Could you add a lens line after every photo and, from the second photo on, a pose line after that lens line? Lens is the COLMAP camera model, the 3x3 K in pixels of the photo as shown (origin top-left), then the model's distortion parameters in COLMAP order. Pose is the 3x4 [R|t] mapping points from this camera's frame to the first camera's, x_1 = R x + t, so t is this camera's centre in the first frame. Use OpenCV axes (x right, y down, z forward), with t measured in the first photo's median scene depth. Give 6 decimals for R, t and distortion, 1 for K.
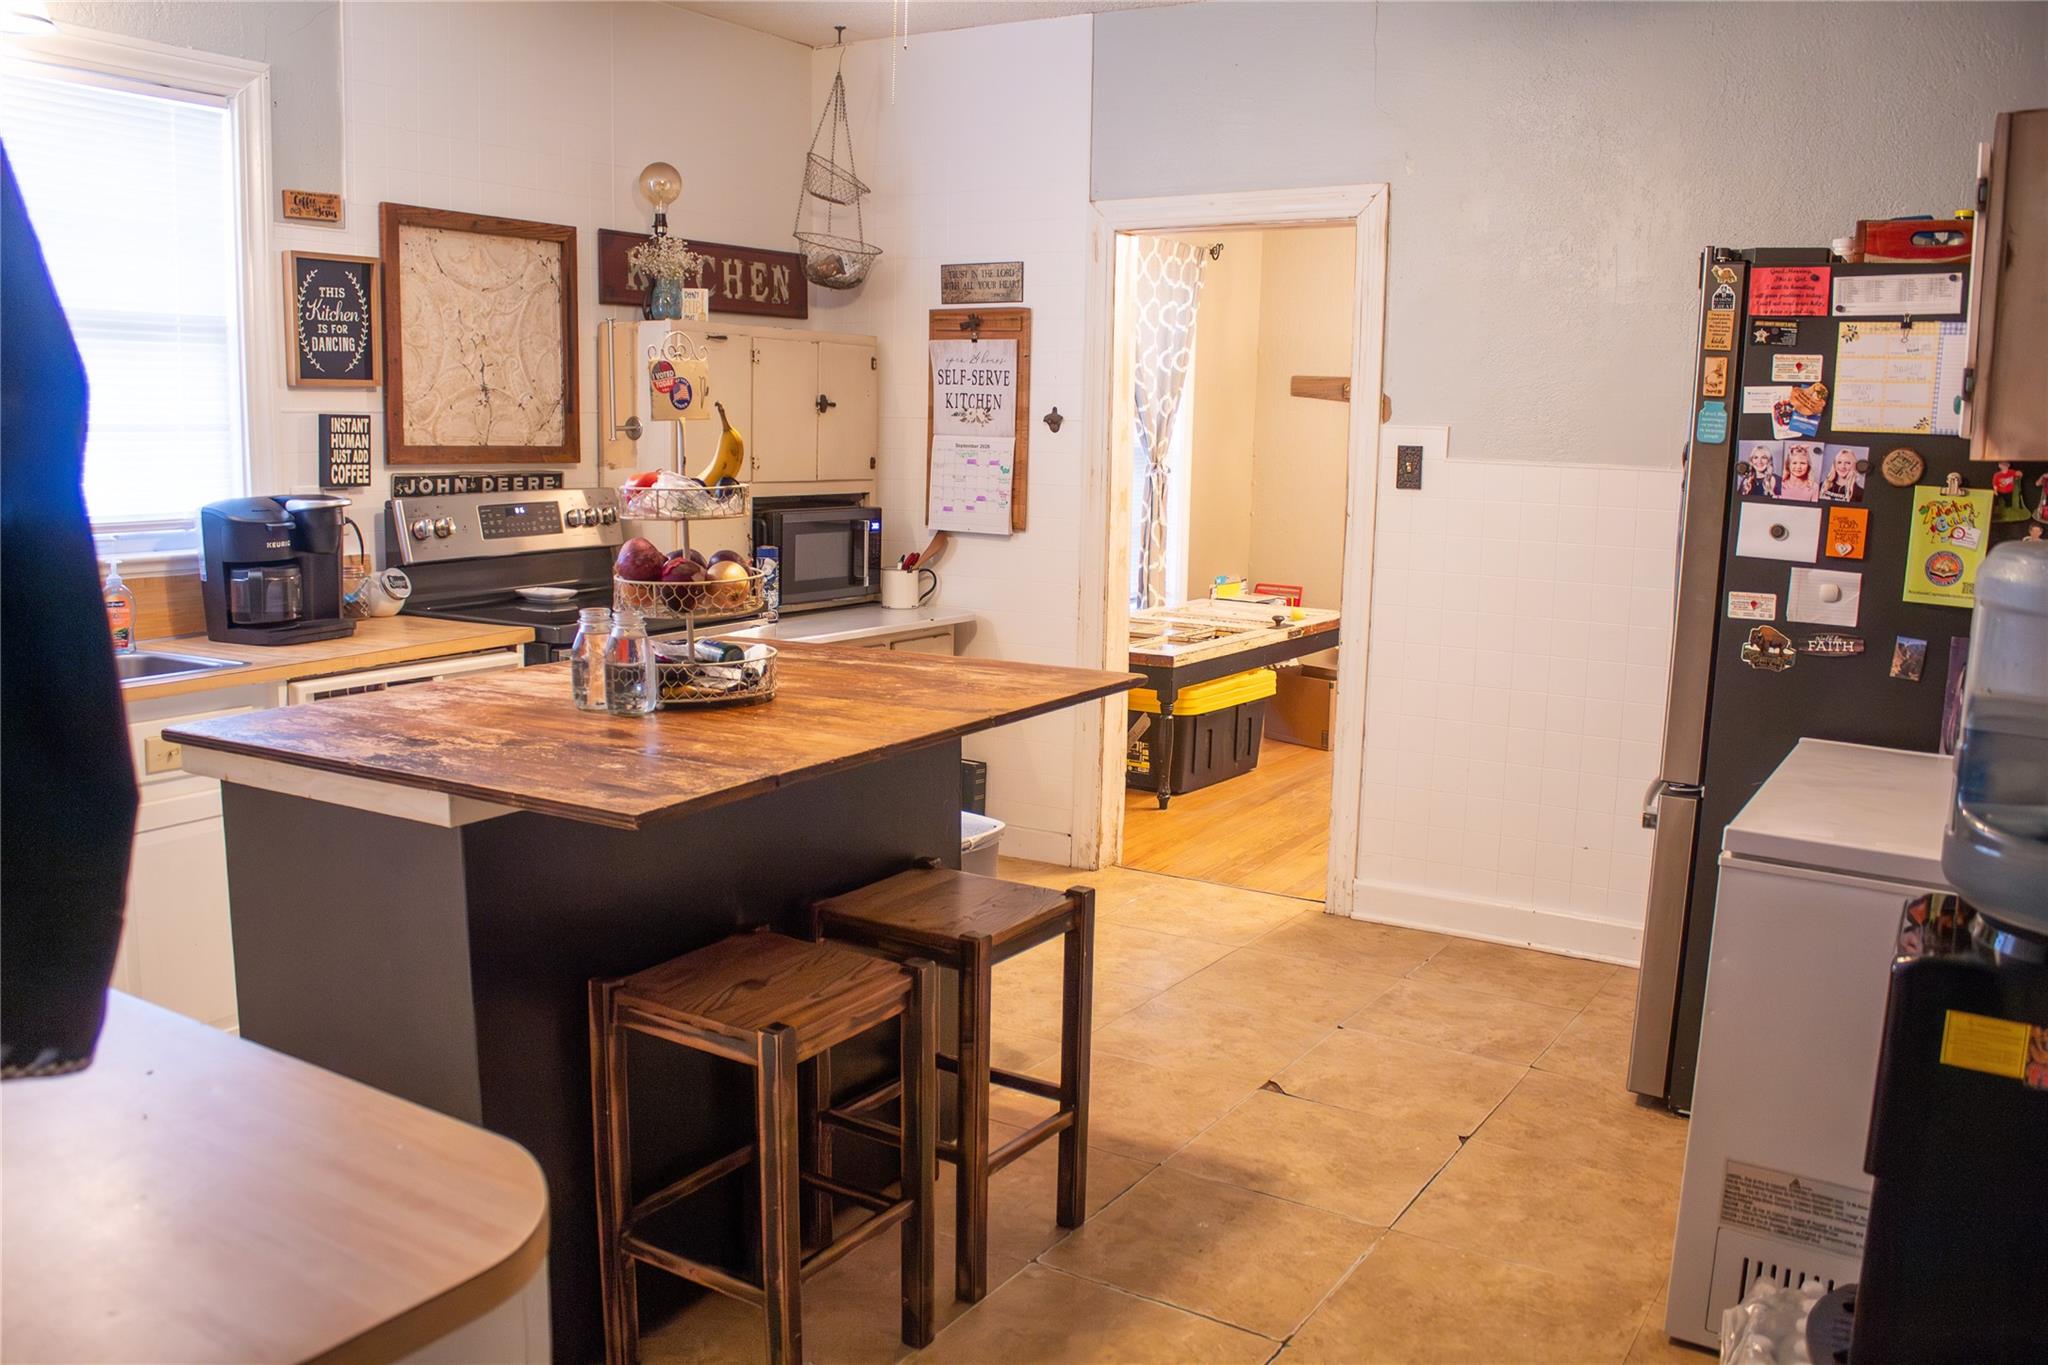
lens RADIAL K [[1701.6, 0, 1022.6], [0, 1701.6, 686.4], [0, 0, 1]] dist [-0.157311, 0.137784]
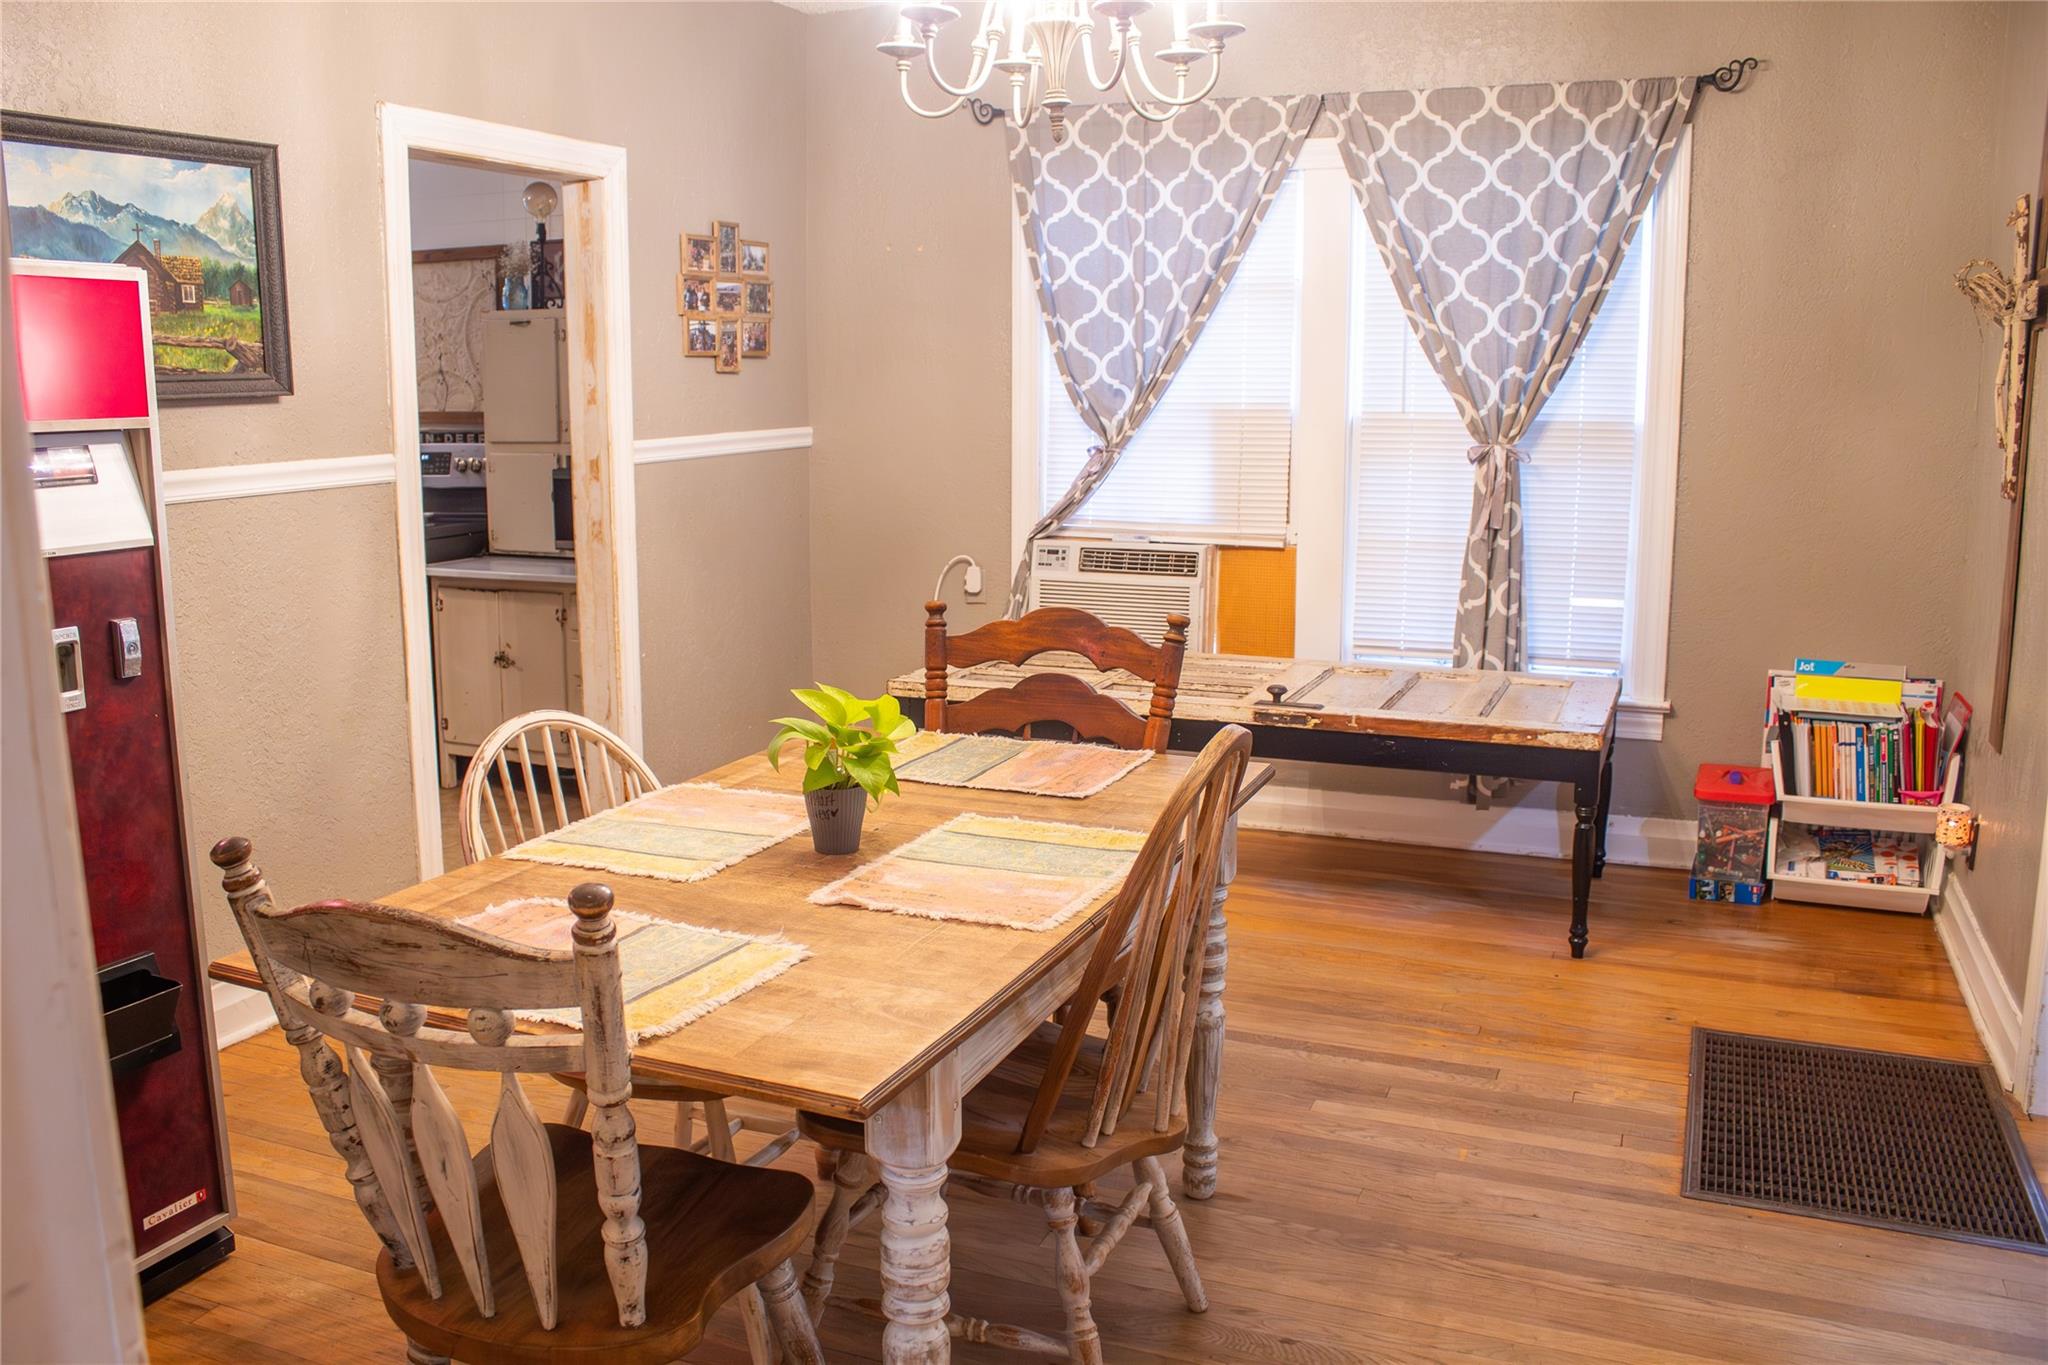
lens RADIAL K [[1701.6, 0, 1021.5], [0, 1701.6, 682.4], [0, 0, 1]] dist [-0.157311, 0.137784]
pose [[0.173452, 0.157033, -0.972242, 1.171121], [-0.143811, 0.980663, 0.132736, -0.176366], [0.974286, 0.116796, 0.192681, 1.228095]]
